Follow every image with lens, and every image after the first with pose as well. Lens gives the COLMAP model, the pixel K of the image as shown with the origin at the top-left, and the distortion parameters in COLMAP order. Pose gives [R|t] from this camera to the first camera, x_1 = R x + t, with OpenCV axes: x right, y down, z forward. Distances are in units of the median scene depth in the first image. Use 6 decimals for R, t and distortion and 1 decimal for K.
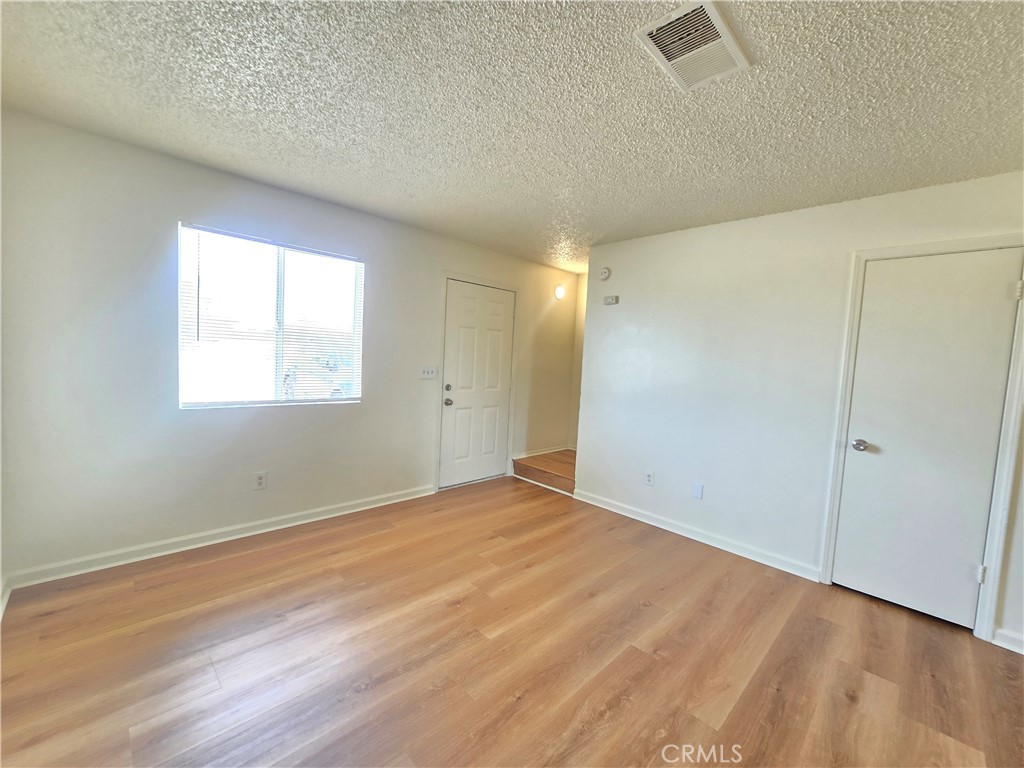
lens RADIAL K [[420.9, 0, 510.3], [0, 420.9, 383.3], [0, 0, 1]] dist [0.000333, -0.000590]
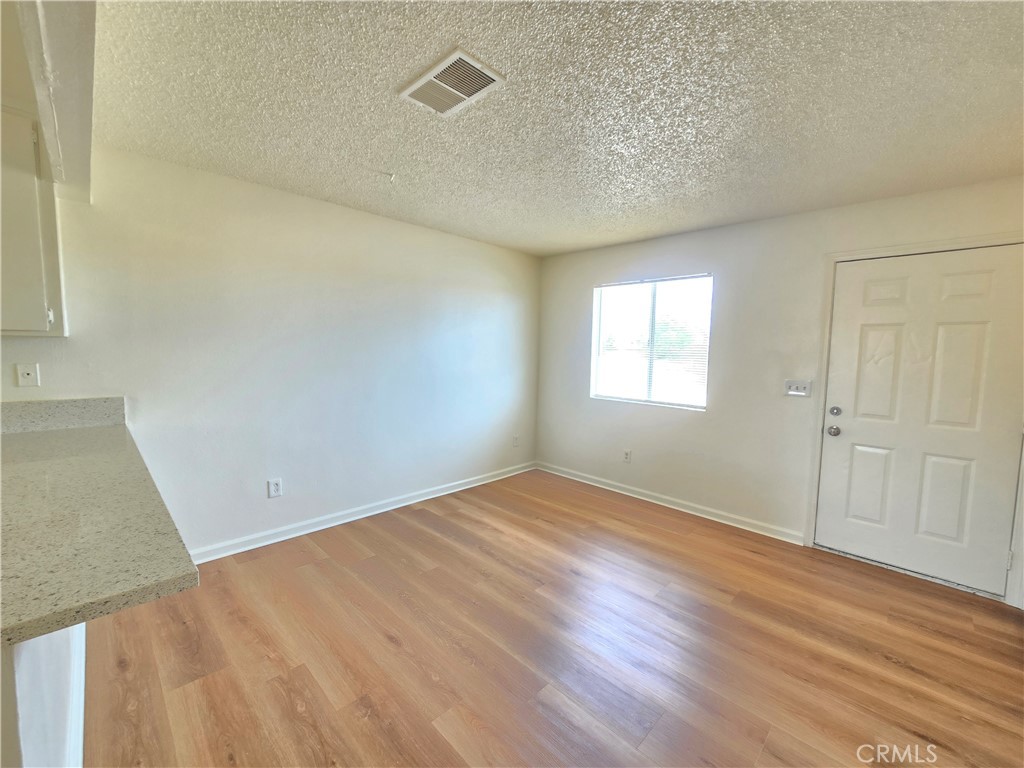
lens RADIAL K [[420.9, 0, 510.3], [0, 420.9, 383.3], [0, 0, 1]] dist [0.000333, -0.000590]
pose [[0.010605, 0.030256, -0.999486, 0.757293], [-0.088225, 0.995672, 0.029205, -0.012660], [0.996044, 0.087870, 0.013228, 0.566869]]
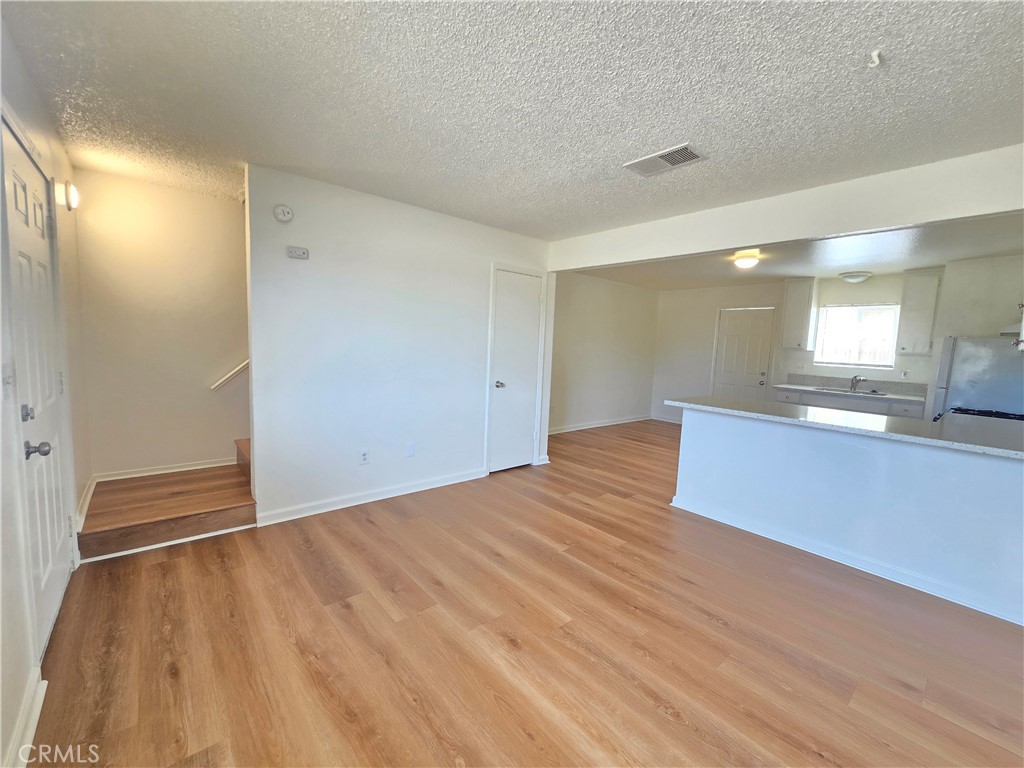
lens RADIAL K [[420.9, 0, 510.3], [0, 420.9, 383.3], [0, 0, 1]] dist [0.000333, -0.000590]
pose [[0.065792, -0.147786, 0.986829, -0.654492], [0.028146, 0.988853, 0.146212, -0.079635], [-0.997436, 0.018156, 0.069219, 0.704306]]
